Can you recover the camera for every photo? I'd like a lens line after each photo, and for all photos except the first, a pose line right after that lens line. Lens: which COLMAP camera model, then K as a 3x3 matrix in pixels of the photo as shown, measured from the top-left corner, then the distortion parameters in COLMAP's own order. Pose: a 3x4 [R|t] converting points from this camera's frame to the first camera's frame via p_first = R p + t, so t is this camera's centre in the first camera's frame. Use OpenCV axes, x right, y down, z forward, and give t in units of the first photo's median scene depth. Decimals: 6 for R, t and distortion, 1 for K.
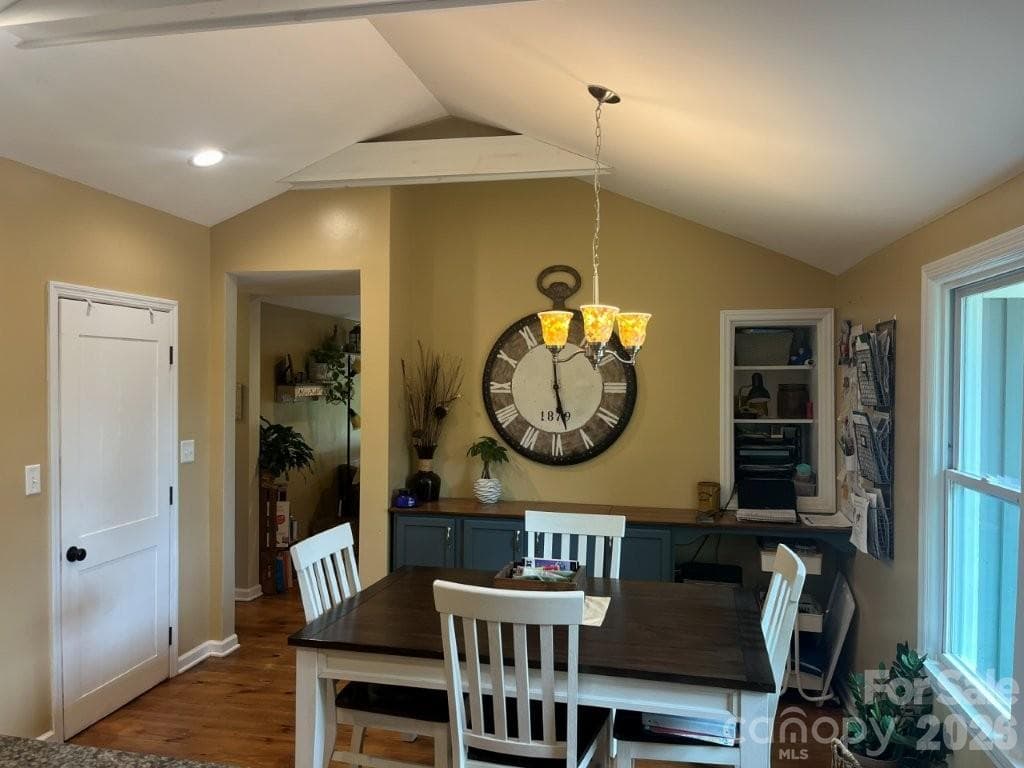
lens RADIAL K [[775.7, 0, 512.0], [0, 775.7, 384.0], [0, 0, 1]] dist [0.057108, -0.062405]
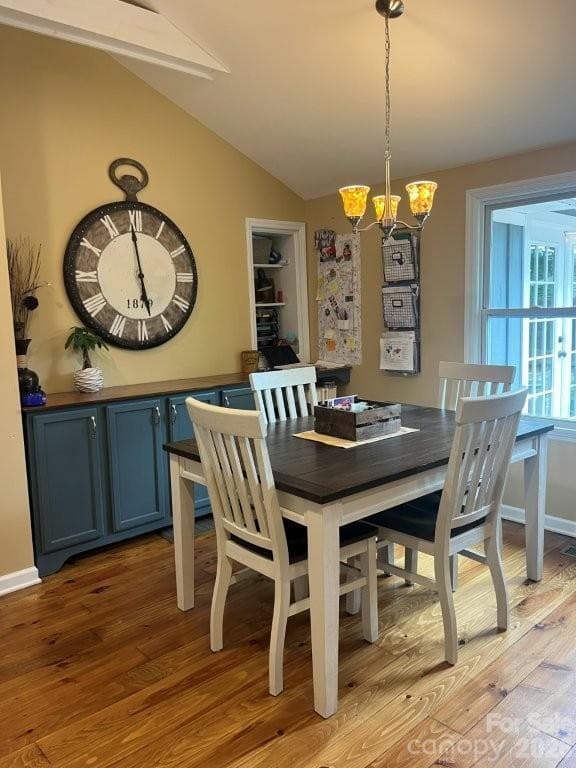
lens RADIAL K [[581.8, 0, 288.1], [0, 581.8, 389.3], [0, 0, 1]] dist [0.057108, -0.062405]
pose [[0.583821, -0.134666, 0.800636, -0.492196], [0.037526, 0.989570, 0.139081, 0.053903], [-0.811014, -0.051153, 0.582785, 0.350412]]
